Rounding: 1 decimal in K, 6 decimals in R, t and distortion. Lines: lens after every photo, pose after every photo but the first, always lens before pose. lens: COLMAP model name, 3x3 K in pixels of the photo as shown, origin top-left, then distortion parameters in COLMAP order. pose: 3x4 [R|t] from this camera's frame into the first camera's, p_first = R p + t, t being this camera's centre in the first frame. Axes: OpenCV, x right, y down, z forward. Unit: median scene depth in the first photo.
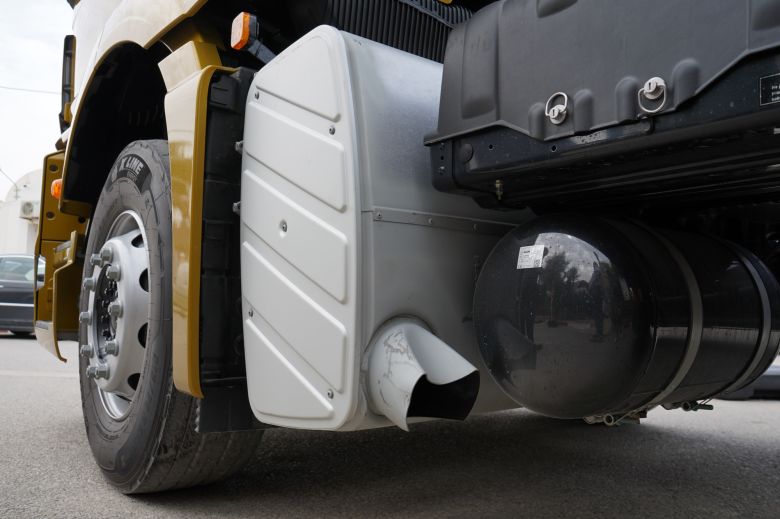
lens RADIAL K [[790.7, 0, 395.4], [0, 790.7, 251.0], [0, 0, 1]] dist [-0.004310, -0.023088]
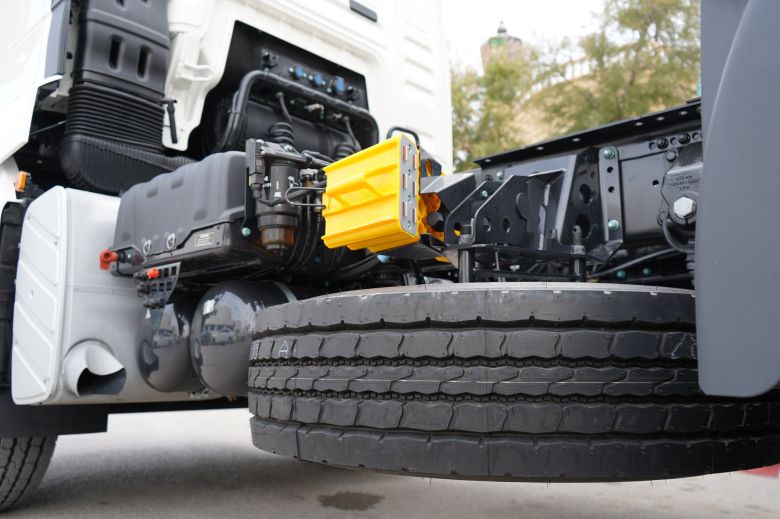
lens RADIAL K [[690.7, 0, 371.0], [0, 690.7, 262.8], [0, 0, 1]] dist [-0.006279, -0.003662]
pose [[0.984299, 0.016279, 0.175759, 0.401437], [-0.004577, 0.997757, -0.066780, 0.001512], [-0.176452, 0.064927, 0.982166, -0.818279]]
